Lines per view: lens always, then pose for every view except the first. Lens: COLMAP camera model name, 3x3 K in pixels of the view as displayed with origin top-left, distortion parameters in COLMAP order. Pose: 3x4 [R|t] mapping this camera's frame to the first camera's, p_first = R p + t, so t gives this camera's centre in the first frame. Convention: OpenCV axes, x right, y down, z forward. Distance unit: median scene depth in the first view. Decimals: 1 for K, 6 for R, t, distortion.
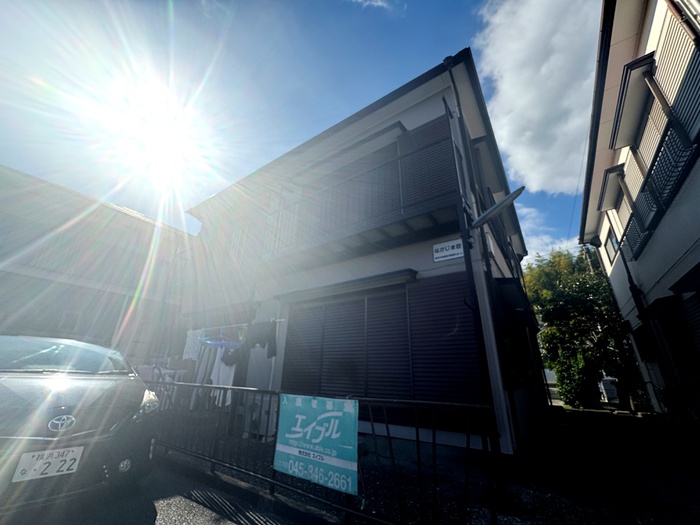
lens RADIAL K [[279.5, 0, 351.7], [0, 279.5, 263.9], [0, 0, 1]] dist [-0.002719, 0.000777]
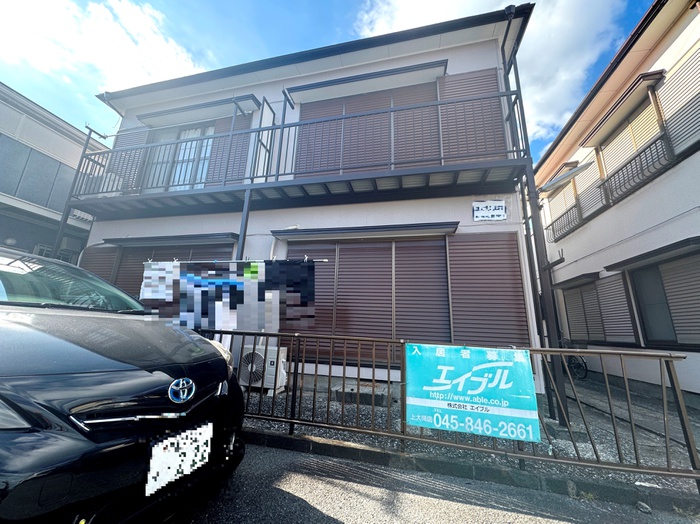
lens RADIAL K [[279.5, 0, 346.1], [0, 279.5, 258.7], [0, 0, 1]] dist [-0.002719, 0.000777]
pose [[0.934816, 0.105117, 0.339219, -0.859450], [-0.152465, 0.981475, 0.116021, 0.162151], [-0.320740, -0.160177, 0.933525, 0.348601]]
